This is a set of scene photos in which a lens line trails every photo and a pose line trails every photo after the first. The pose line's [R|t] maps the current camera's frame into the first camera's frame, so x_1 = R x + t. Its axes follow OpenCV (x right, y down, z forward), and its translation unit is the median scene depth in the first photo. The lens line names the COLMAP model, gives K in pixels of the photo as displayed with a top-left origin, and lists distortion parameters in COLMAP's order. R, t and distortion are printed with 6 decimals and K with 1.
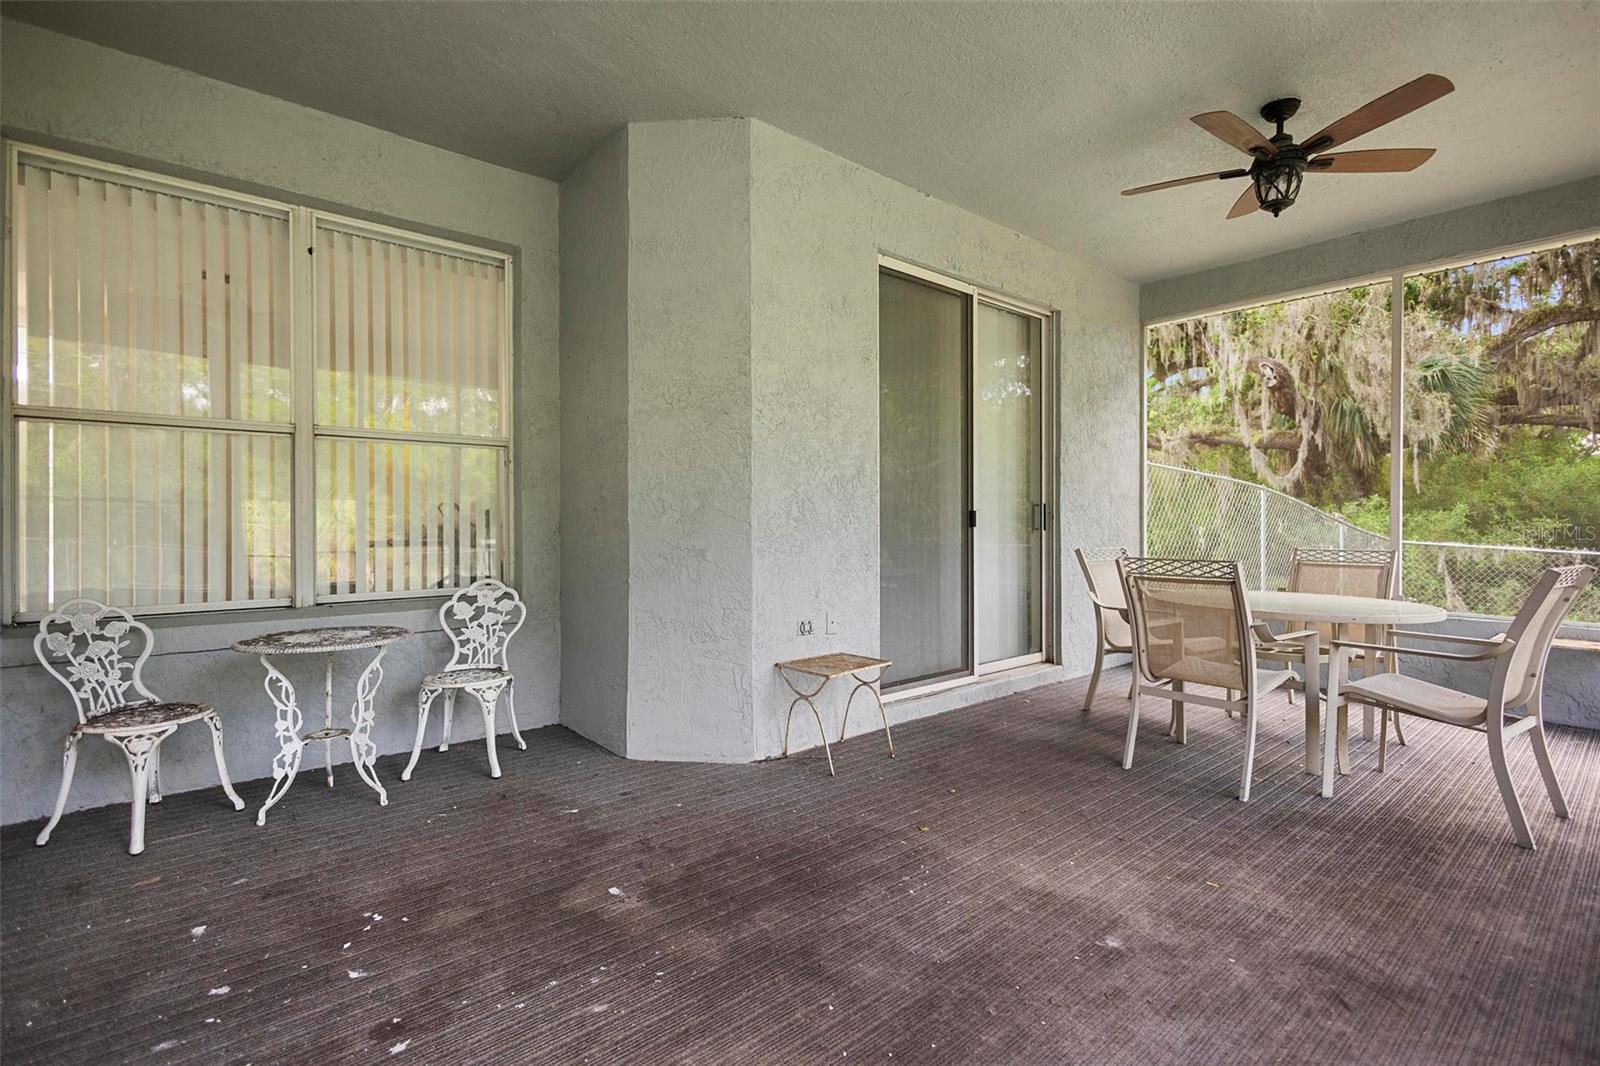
lens RADIAL K [[740.8, 0, 802.6], [0, 740.8, 529.7], [0, 0, 1]] dist [0.010880, -0.003851]
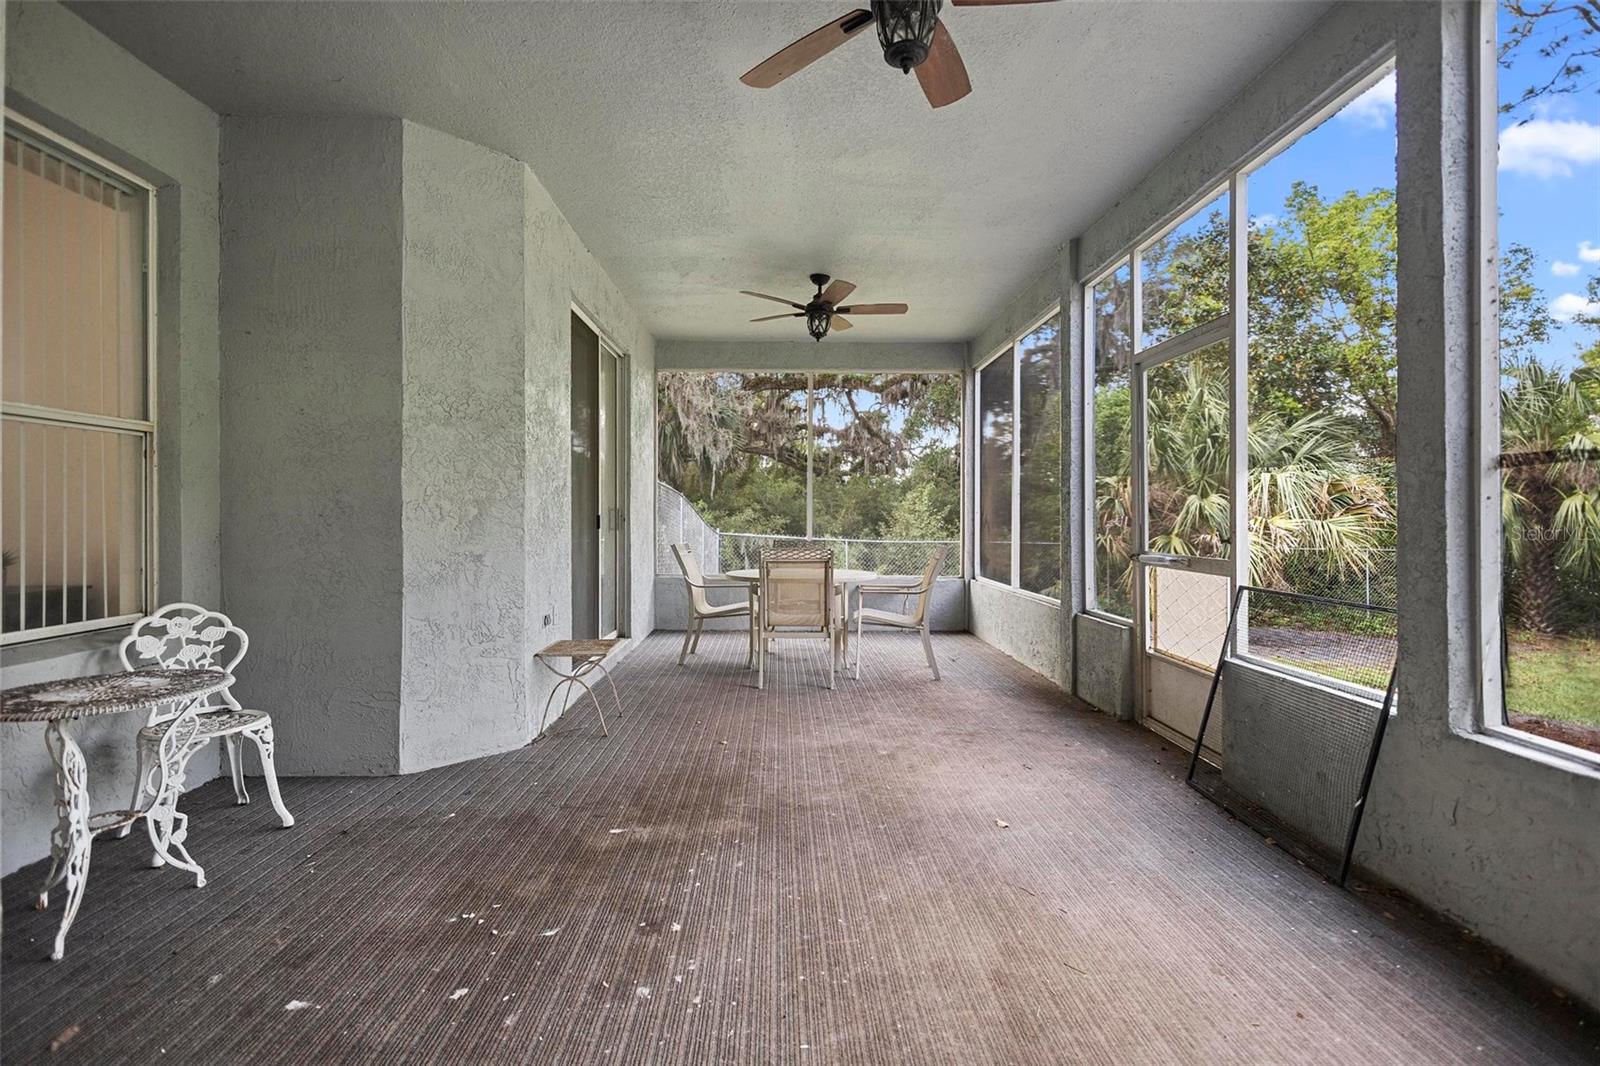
lens RADIAL K [[740.8, 0, 791.4], [0, 740.8, 522.6], [0, 0, 1]] dist [0.010880, -0.003851]
pose [[0.634531, -0.005997, 0.772874, -0.752299], [0.008346, 0.999965, 0.000907, -0.017974], [-0.772853, 0.005875, 0.634558, -0.007461]]
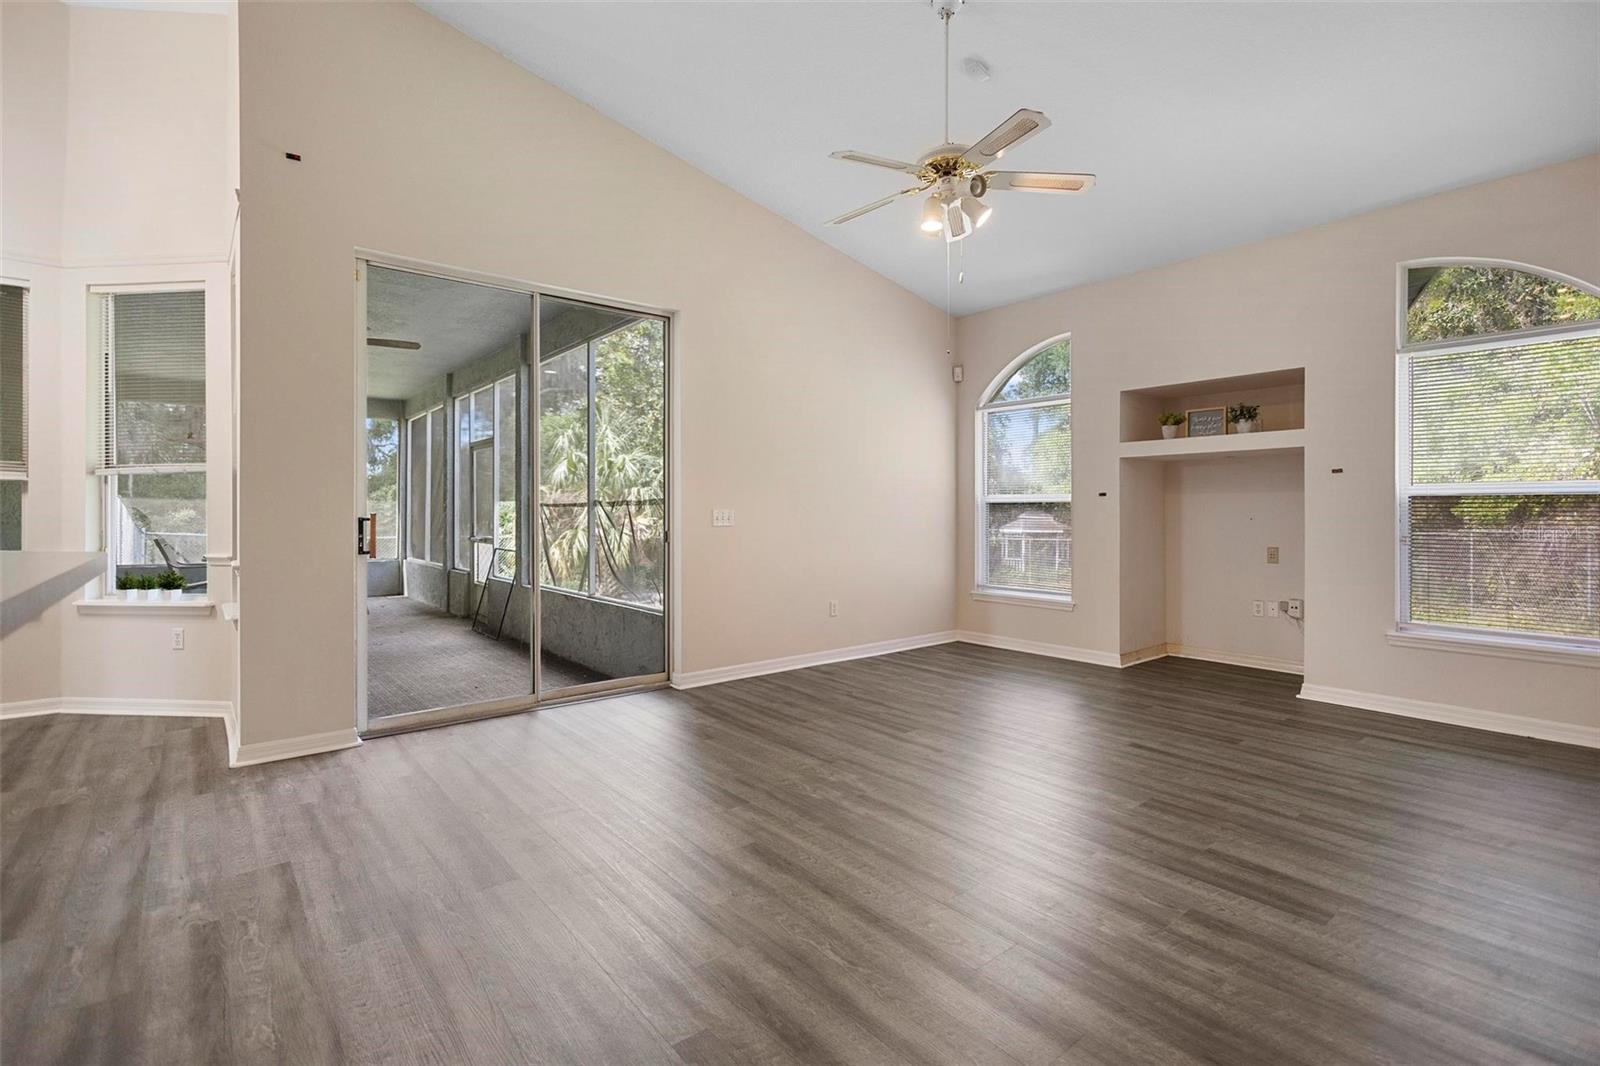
lens RADIAL K [[740.8, 0, 804.9], [0, 740.8, 518.7], [0, 0, 1]] dist [0.010880, -0.003851]
pose [[0.017722, -0.006154, 0.999824, -1.664804], [0.008128, 0.999949, 0.006011, -0.028140], [-0.999810, 0.008020, 0.017771, -0.638537]]
